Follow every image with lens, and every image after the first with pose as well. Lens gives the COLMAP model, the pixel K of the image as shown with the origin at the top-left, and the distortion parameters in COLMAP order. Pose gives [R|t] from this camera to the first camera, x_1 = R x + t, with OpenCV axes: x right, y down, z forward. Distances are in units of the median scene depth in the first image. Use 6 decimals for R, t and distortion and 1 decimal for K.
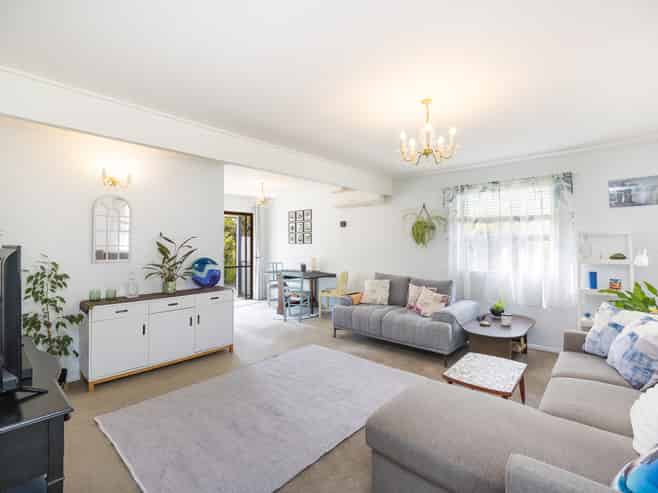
lens RADIAL K [[313.8, 0, 328.9], [0, 313.8, 244.6], [0, 0, 1]] dist [-0.000112, 0.000064]
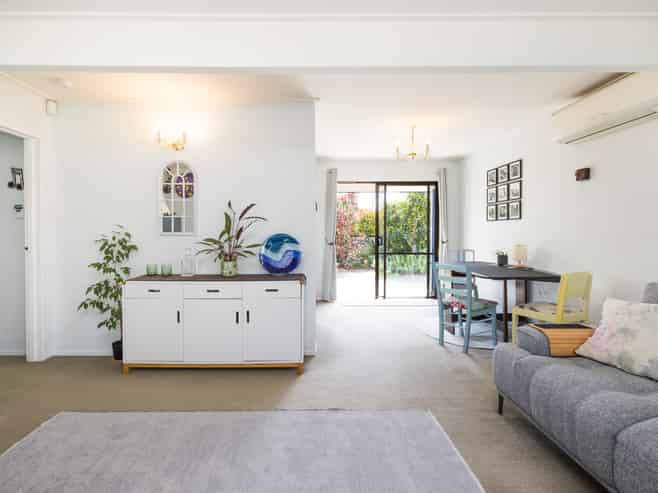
lens RADIAL K [[310.5, 0, 318.3], [0, 310.5, 236.7], [0, 0, 1]] dist [0.015158, 0.000066]
pose [[0.667561, 0.010360, -0.744483, 0.169202], [-0.002669, 0.999930, 0.011521, 0.032623], [0.744550, -0.005704, 0.667542, 0.472271]]
